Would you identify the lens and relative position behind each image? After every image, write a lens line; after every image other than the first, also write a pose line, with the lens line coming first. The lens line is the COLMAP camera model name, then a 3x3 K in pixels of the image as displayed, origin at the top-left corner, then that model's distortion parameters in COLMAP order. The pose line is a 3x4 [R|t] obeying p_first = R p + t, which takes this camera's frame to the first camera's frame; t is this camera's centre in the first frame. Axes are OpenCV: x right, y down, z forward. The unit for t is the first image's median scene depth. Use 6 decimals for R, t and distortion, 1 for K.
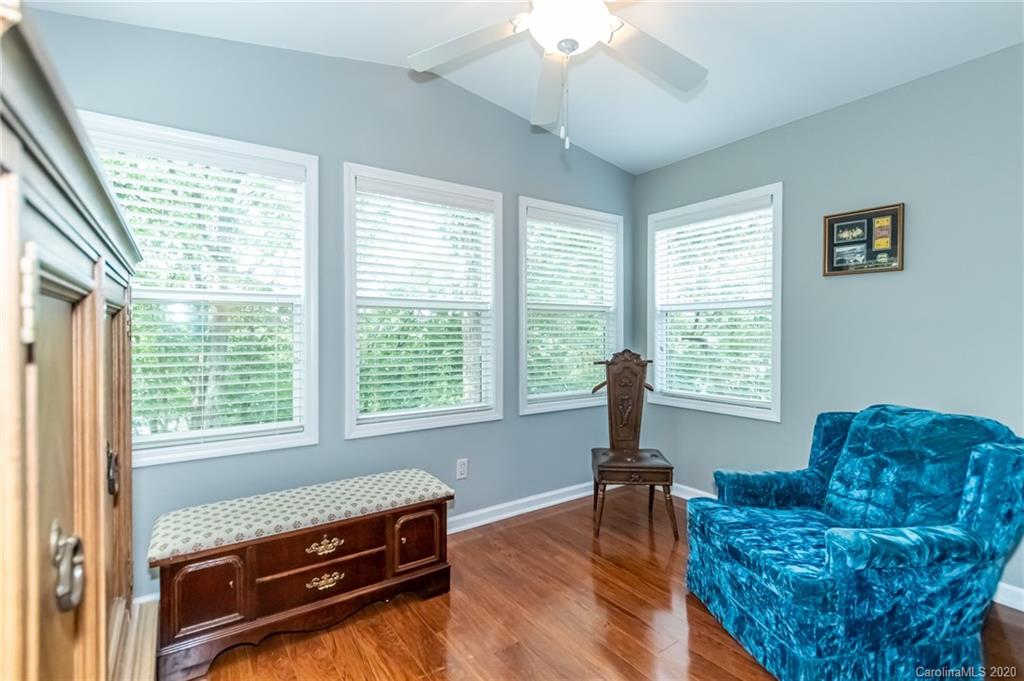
lens RADIAL K [[478.4, 0, 514.6], [0, 478.4, 333.5], [0, 0, 1]] dist [-0.001188, 0.000096]
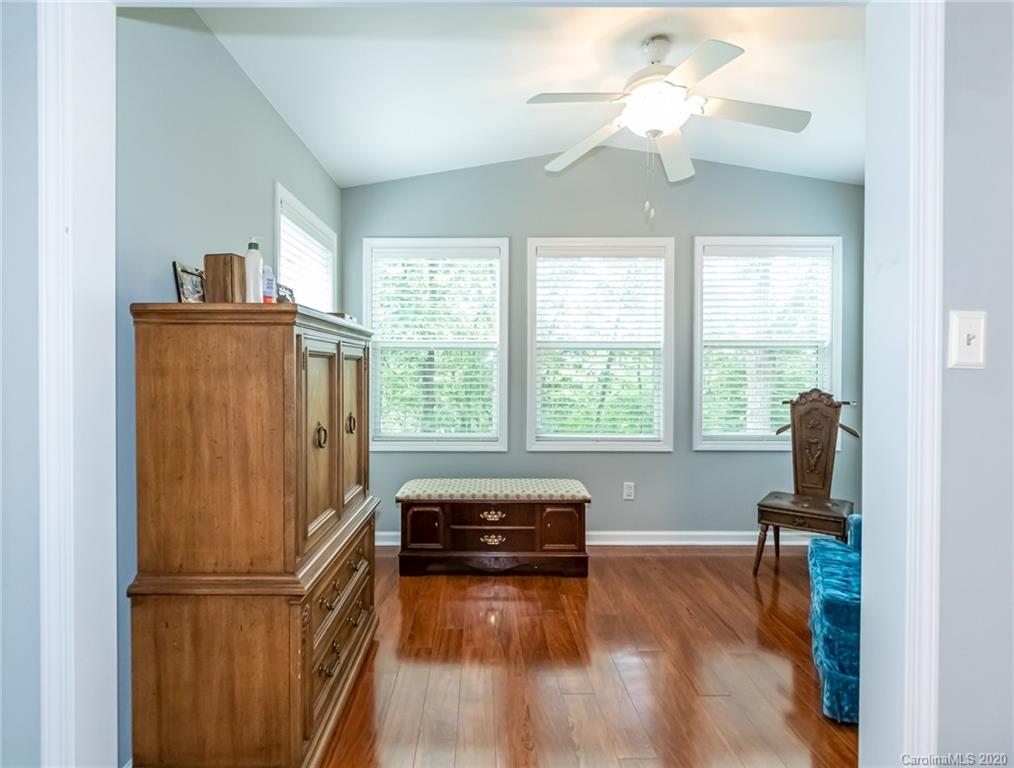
lens RADIAL K [[547.0, 0, 488.2], [0, 547.0, 374.9], [0, 0, 1]] dist [-0.003333, -0.000601]
pose [[0.816249, 0.009800, -0.577617, 0.414644], [-0.006582, 0.999949, 0.007664, 0.003956], [0.577663, -0.002454, 0.816272, -0.273788]]
